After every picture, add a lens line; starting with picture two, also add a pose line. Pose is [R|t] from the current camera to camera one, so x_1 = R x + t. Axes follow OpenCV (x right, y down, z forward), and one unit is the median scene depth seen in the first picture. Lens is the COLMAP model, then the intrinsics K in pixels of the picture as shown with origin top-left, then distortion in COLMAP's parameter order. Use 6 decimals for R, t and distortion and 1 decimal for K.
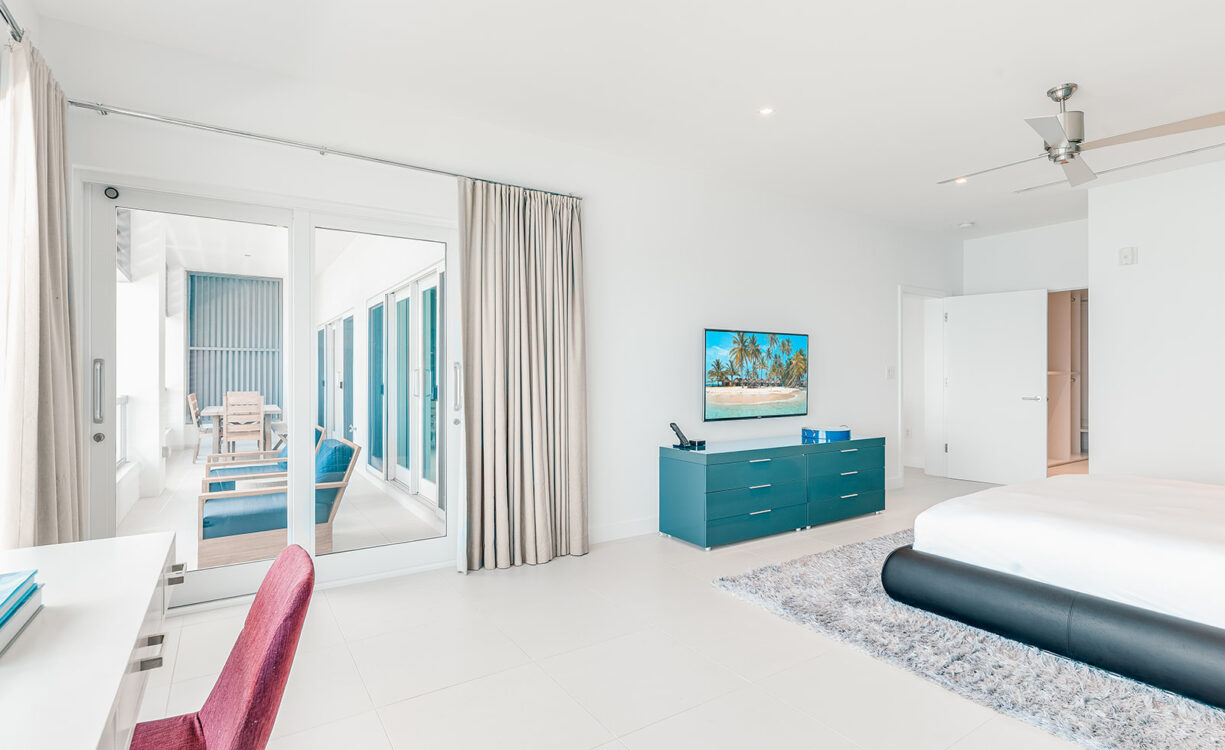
lens RADIAL K [[587.4, 0, 612.8], [0, 587.4, 375.6], [0, 0, 1]] dist [0.004263, -0.002461]
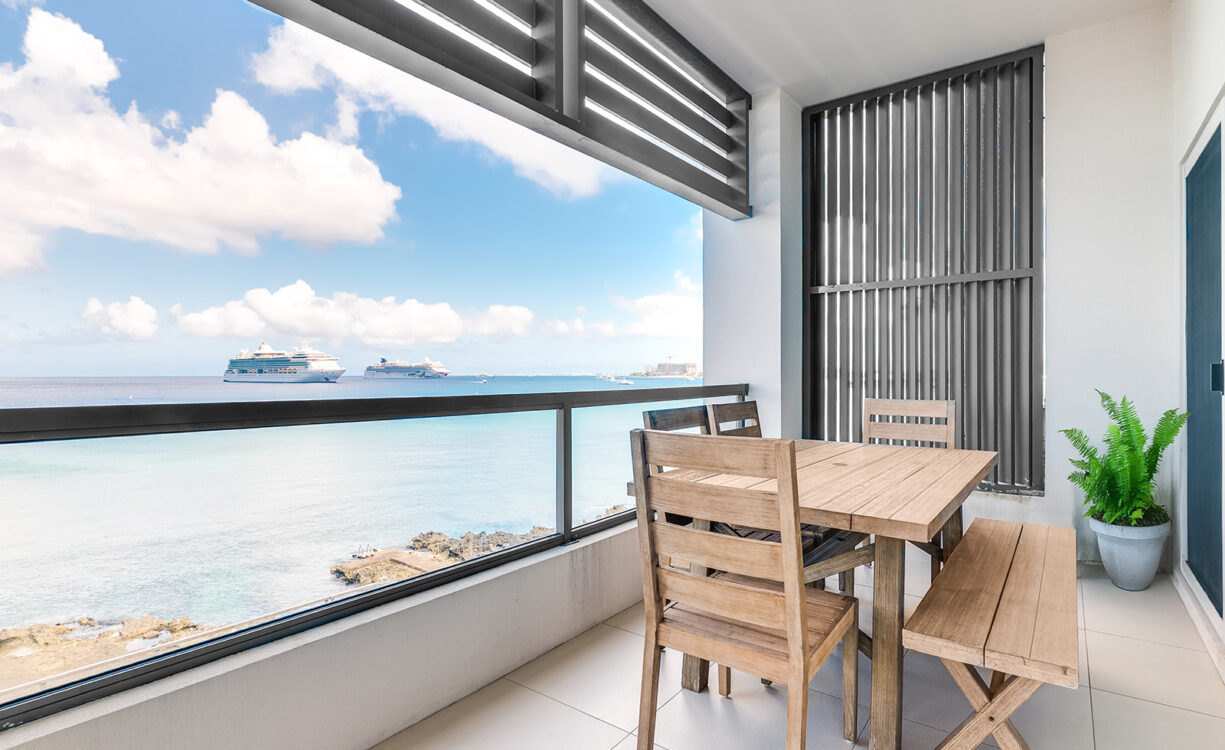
lens RADIAL K [[587.4, 0, 611.6], [0, 587.4, 374.7], [0, 0, 1]] dist [0.004263, -0.002461]
pose [[0.332998, -0.000642, -0.942927, -0.347405], [-0.004019, 0.999990, -0.002100, 0.013956], [0.942919, 0.004489, 0.332992, 0.685740]]
